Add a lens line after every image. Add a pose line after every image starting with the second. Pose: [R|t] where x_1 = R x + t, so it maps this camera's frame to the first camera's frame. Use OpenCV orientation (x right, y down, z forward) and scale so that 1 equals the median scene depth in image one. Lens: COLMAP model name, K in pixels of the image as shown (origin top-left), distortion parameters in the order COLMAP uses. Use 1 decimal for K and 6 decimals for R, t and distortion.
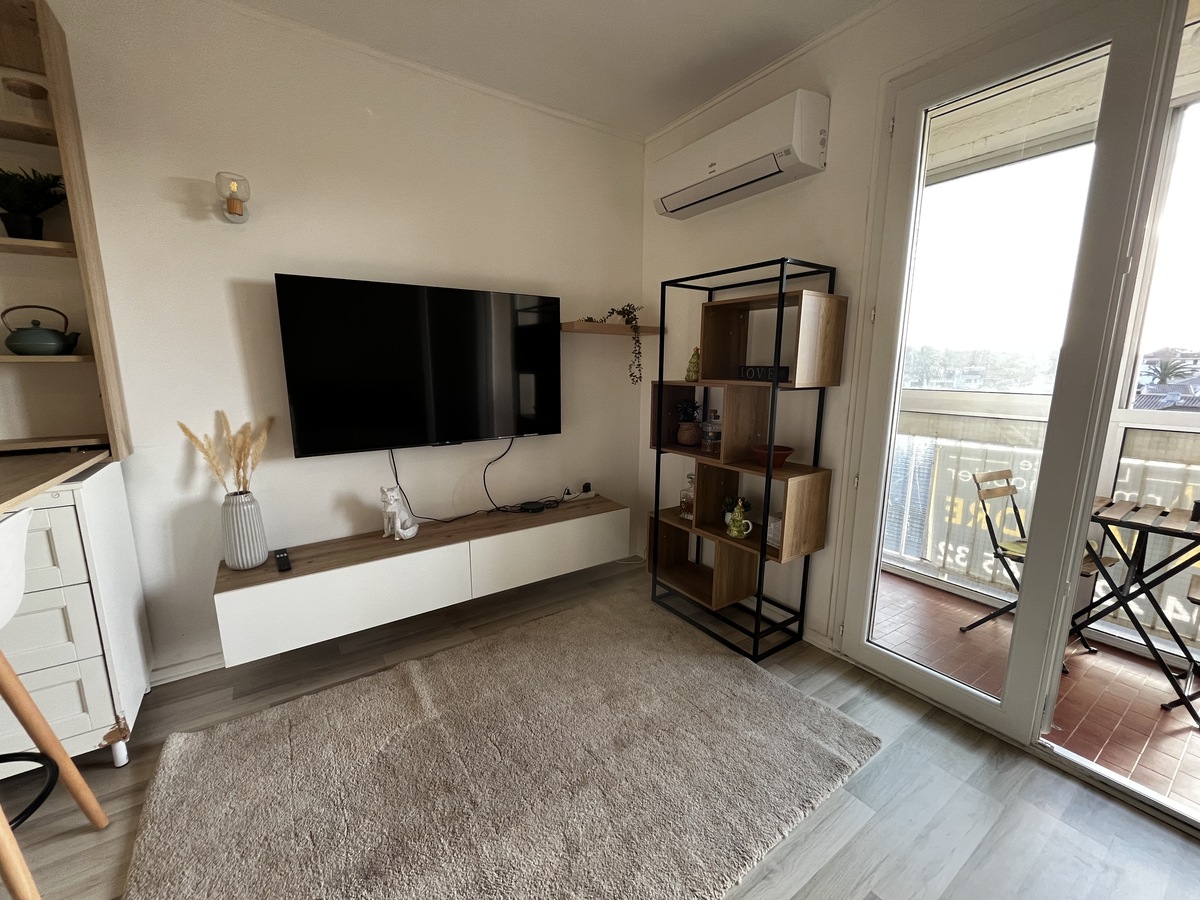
lens RADIAL K [[483.3, 0, 595.7], [0, 483.3, 454.5], [0, 0, 1]] dist [-0.001265, -0.000501]
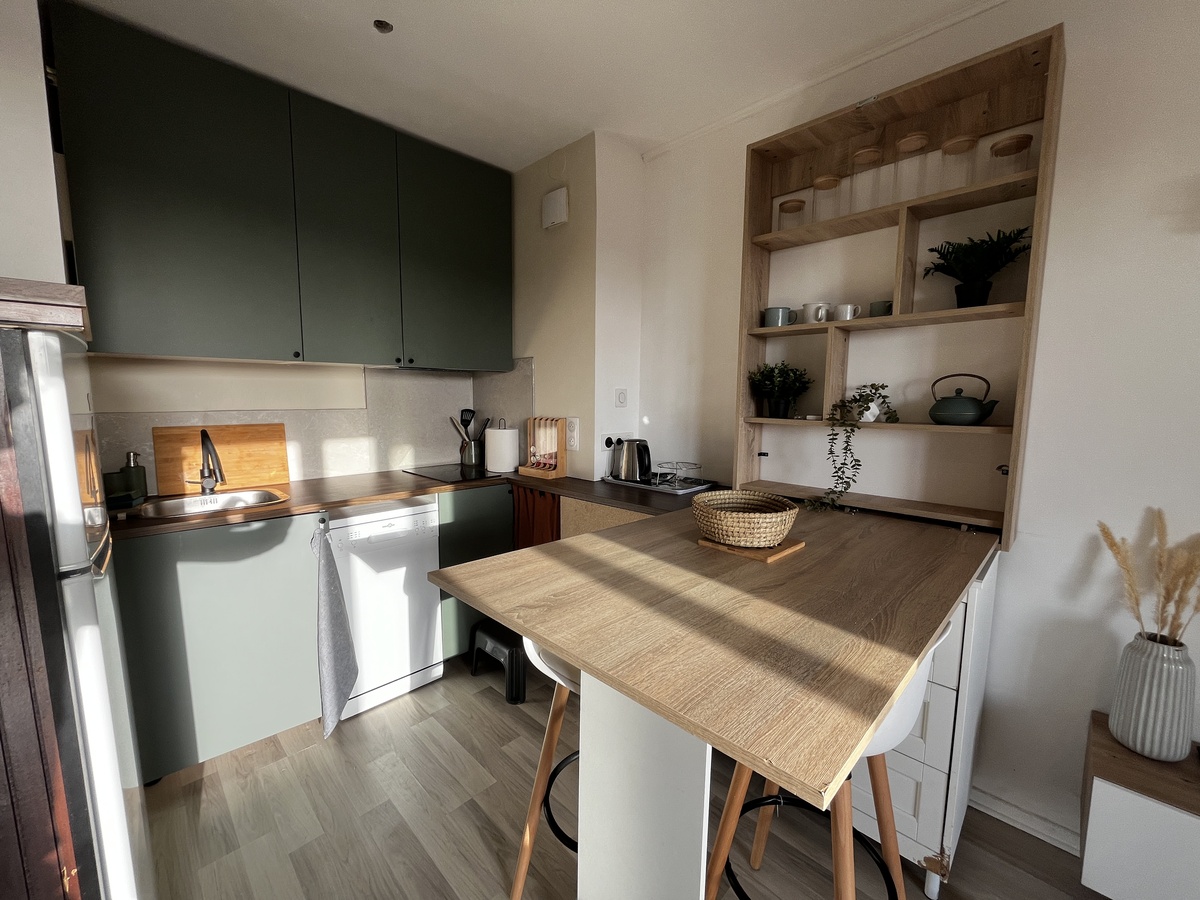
lens RADIAL K [[483.3, 0, 595.7], [0, 483.3, 454.5], [0, 0, 1]] dist [-0.001265, -0.000501]
pose [[0.182382, 0.118868, -0.976016, -0.323236], [-0.174028, 0.980895, 0.086943, -0.103078], [0.967704, 0.153997, 0.199584, 0.112878]]
